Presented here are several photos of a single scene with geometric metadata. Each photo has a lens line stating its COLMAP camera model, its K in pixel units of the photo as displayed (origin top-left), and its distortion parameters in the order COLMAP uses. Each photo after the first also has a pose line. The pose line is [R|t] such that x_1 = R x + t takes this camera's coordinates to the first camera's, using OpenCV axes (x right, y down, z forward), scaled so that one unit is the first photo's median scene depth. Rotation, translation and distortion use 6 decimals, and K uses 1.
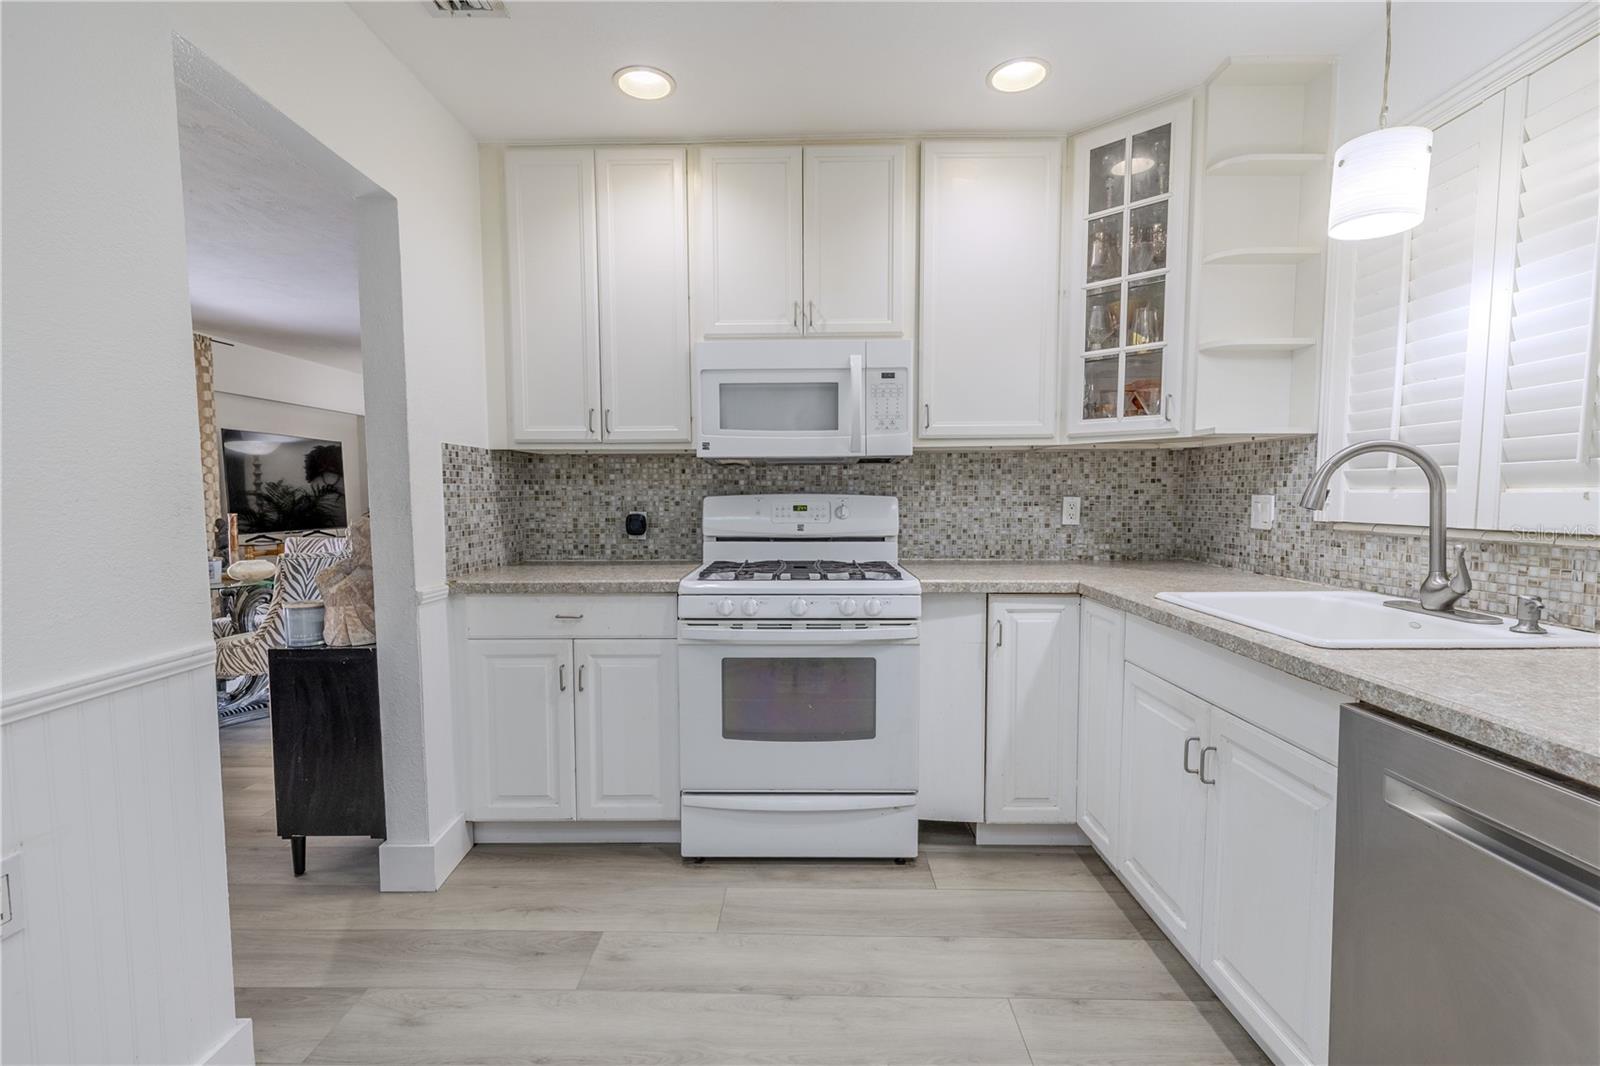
lens RADIAL K [[720.5, 0, 793.6], [0, 720.5, 540.3], [0, 0, 1]] dist [0.004205, 0.000100]
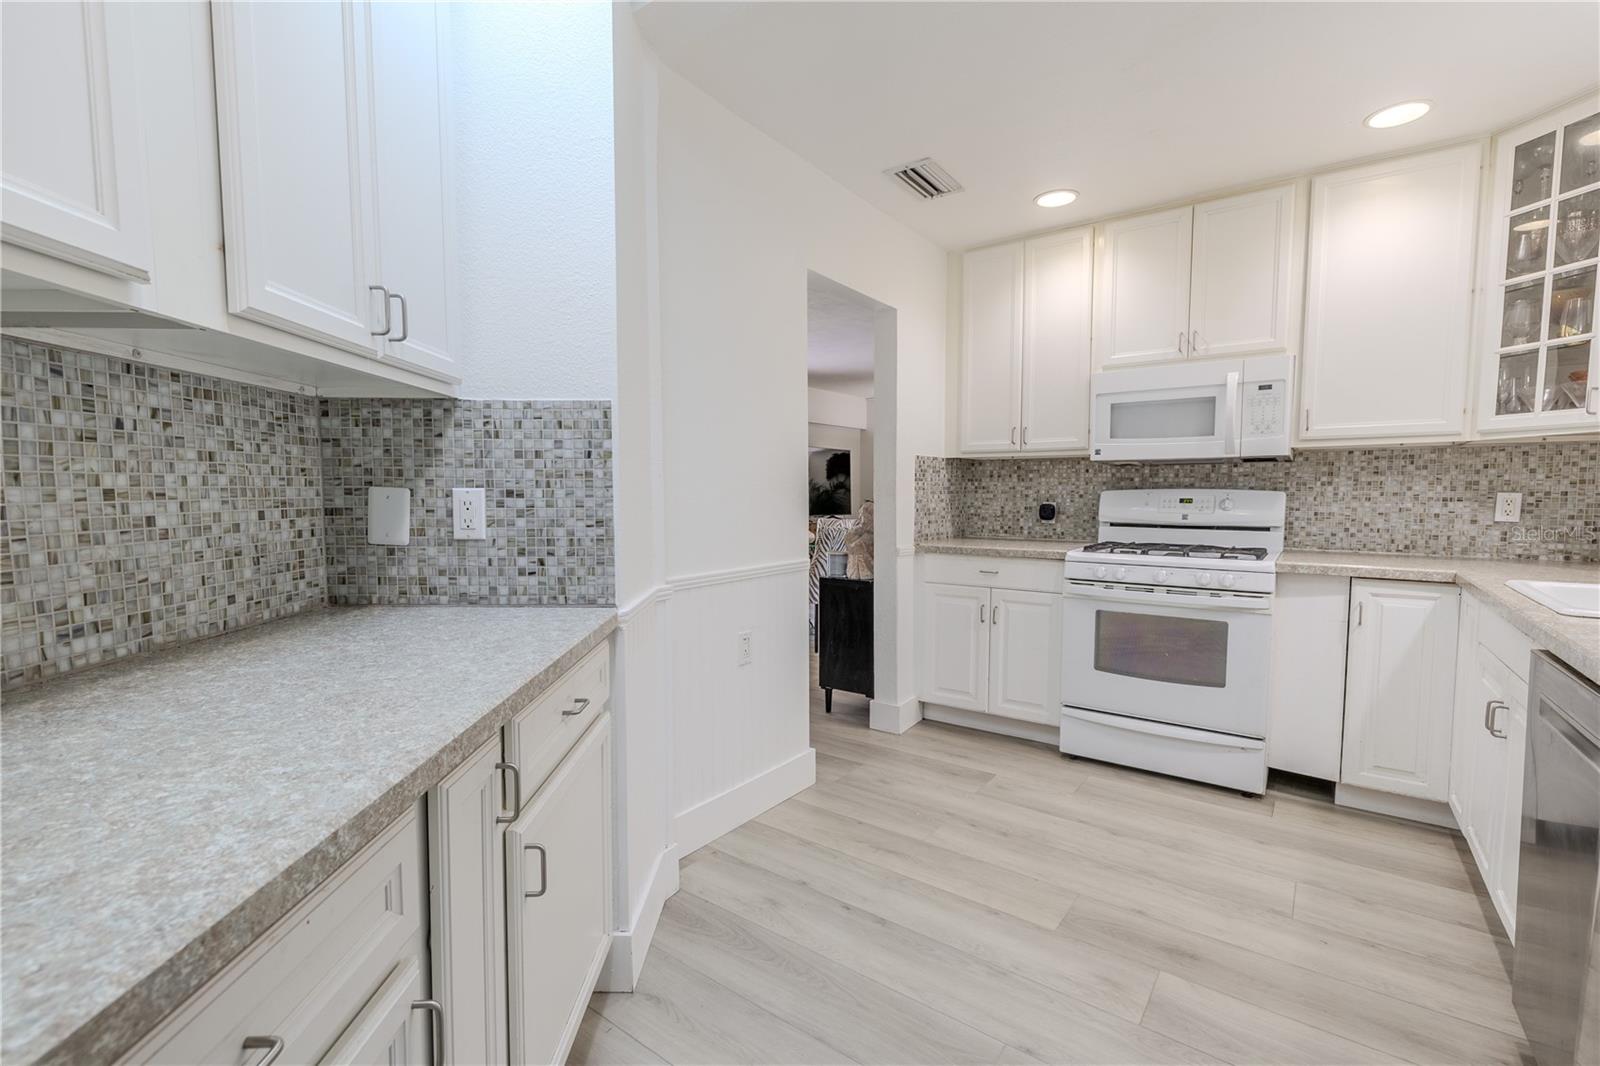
lens RADIAL K [[706.8, 0, 804.8], [0, 706.8, 539.9], [0, 0, 1]] dist [0.002839, 0.000107]
pose [[0.818414, 0.044089, -0.572936, 0.183952], [-0.040922, 0.998993, 0.018421, 0.026893], [0.573171, 0.008370, 0.819393, -0.355509]]
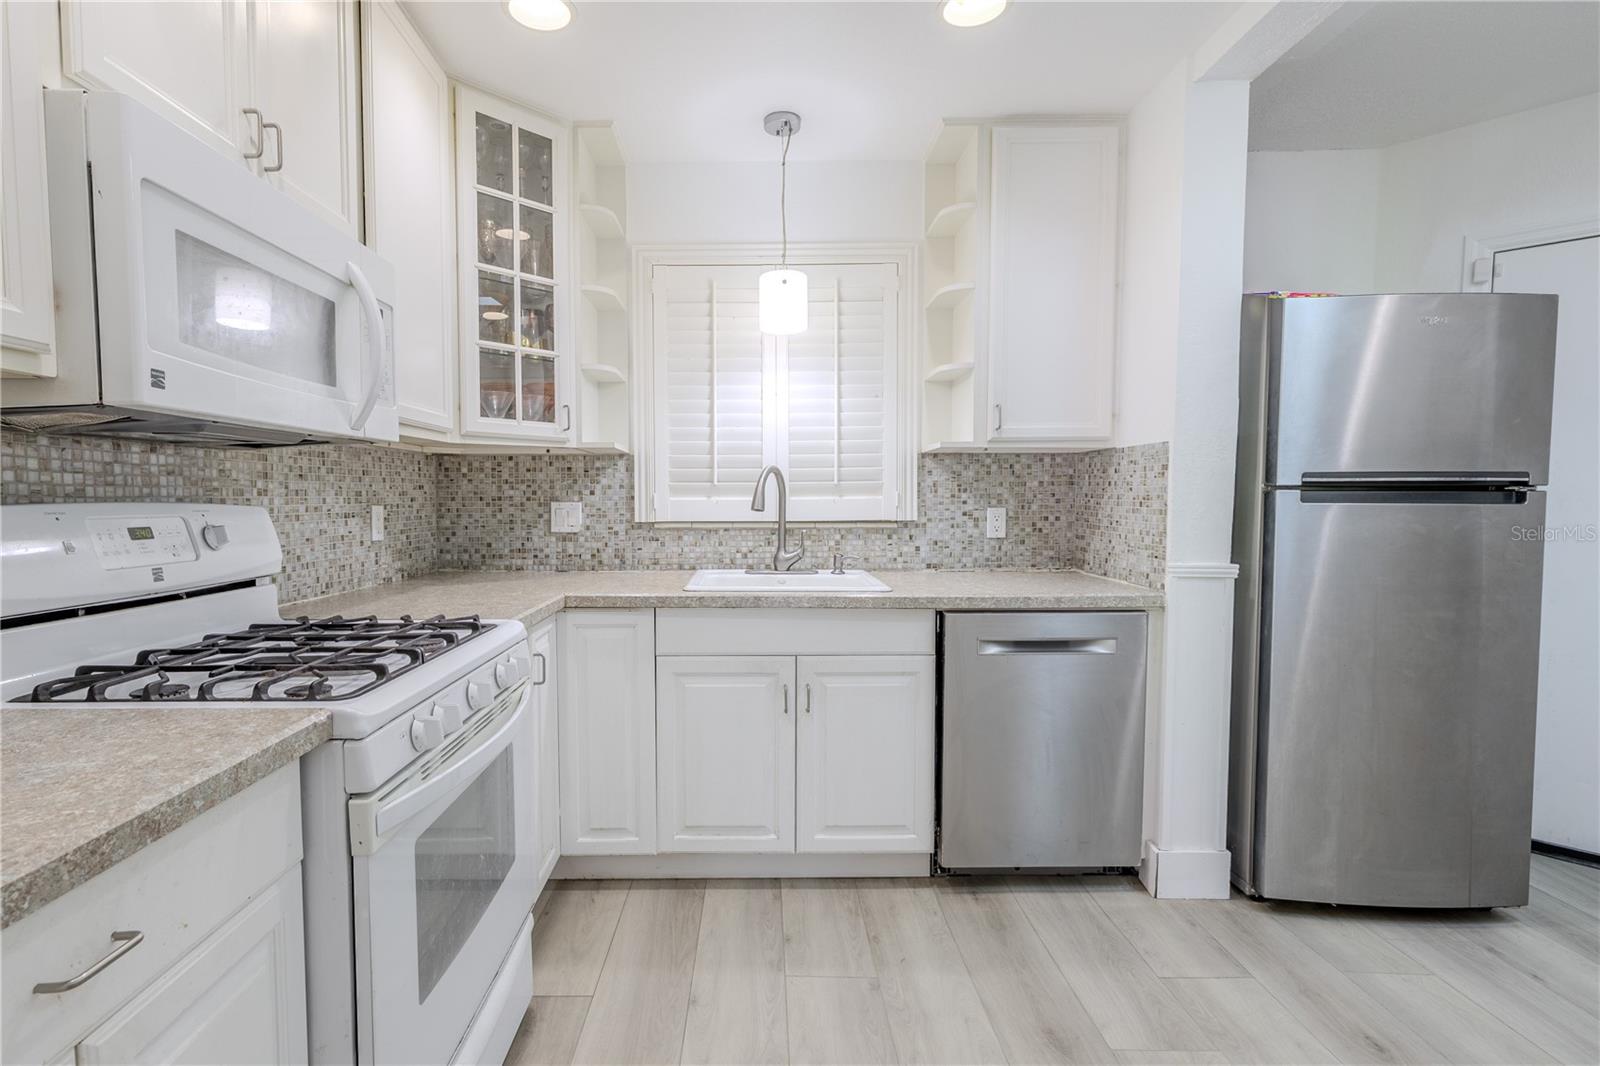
lens RADIAL K [[769.8, 0, 744.8], [0, 769.8, 540.3], [0, 0, 1]] dist [0.001764, 0.000019]
pose [[-0.003044, -0.050758, 0.998706, -0.534527], [0.068919, 0.996326, 0.050847, -0.042639], [-0.997618, 0.068985, 0.000465, 0.679937]]
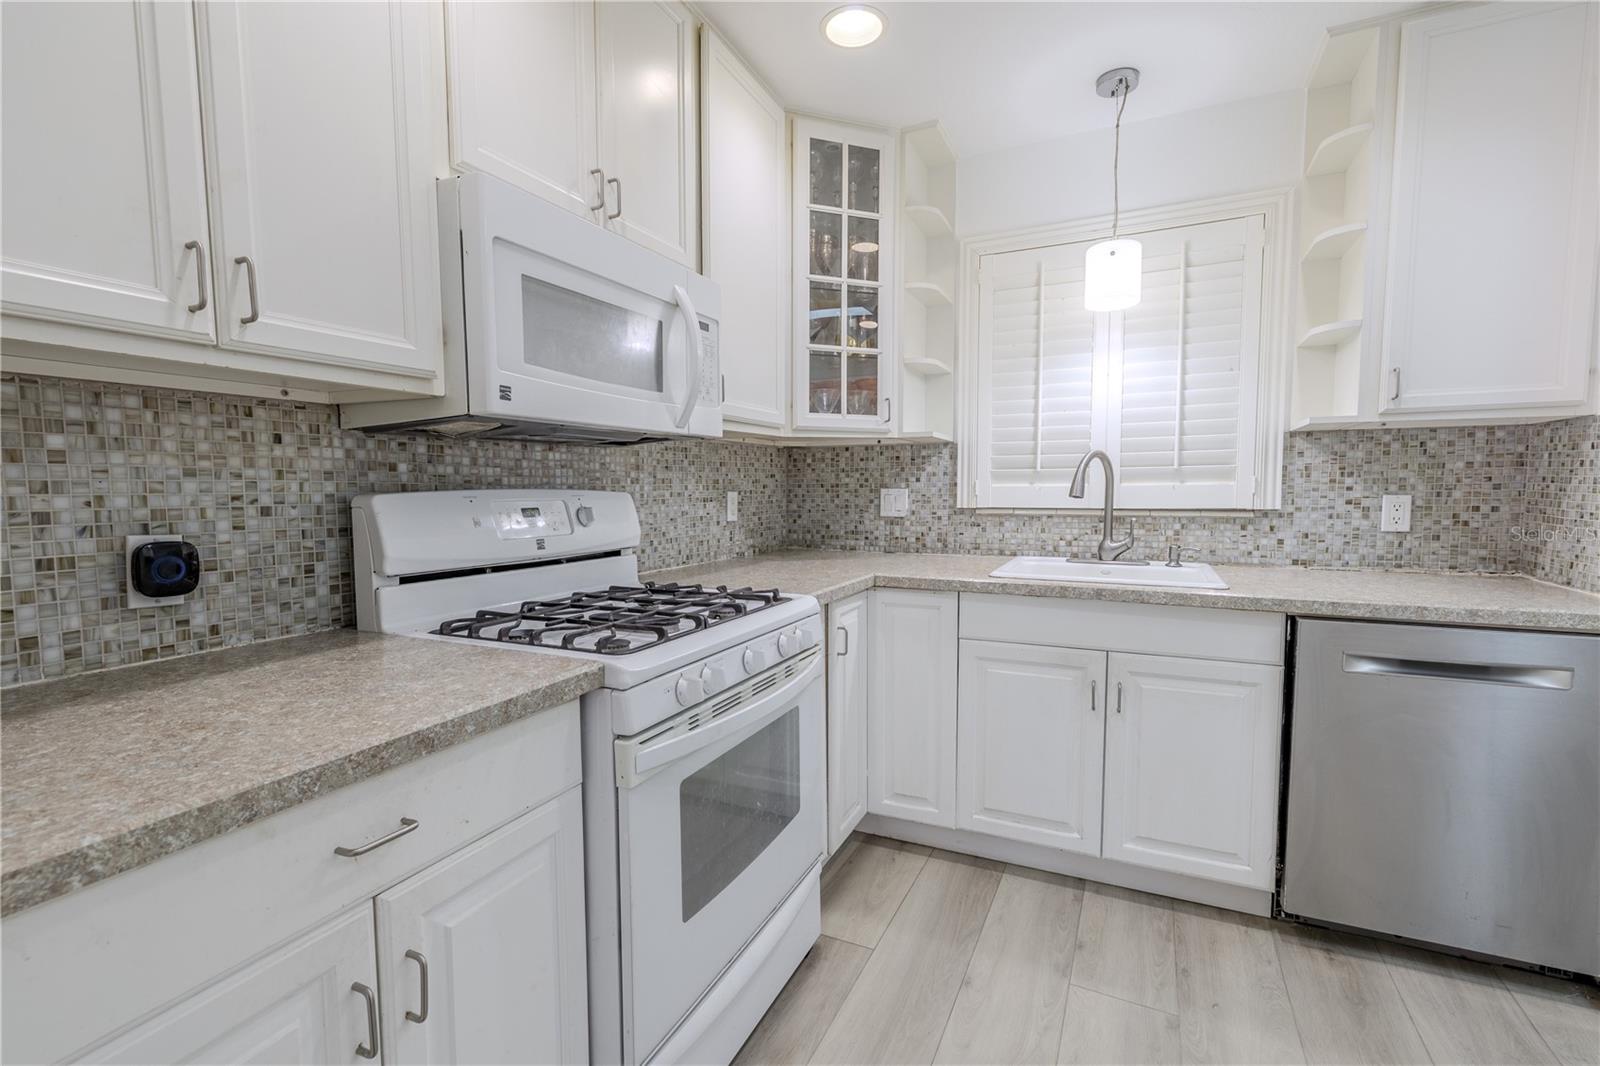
lens RADIAL K [[703.5, 0, 803.3], [0, 703.5, 539.2], [0, 0, 1]] dist [0.003643, 0.000214]
pose [[0.417142, -0.066491, 0.906406, -0.478478], [0.063757, 0.997004, 0.043795, -0.037118], [-0.906602, 0.039521, 0.420131, 0.602122]]
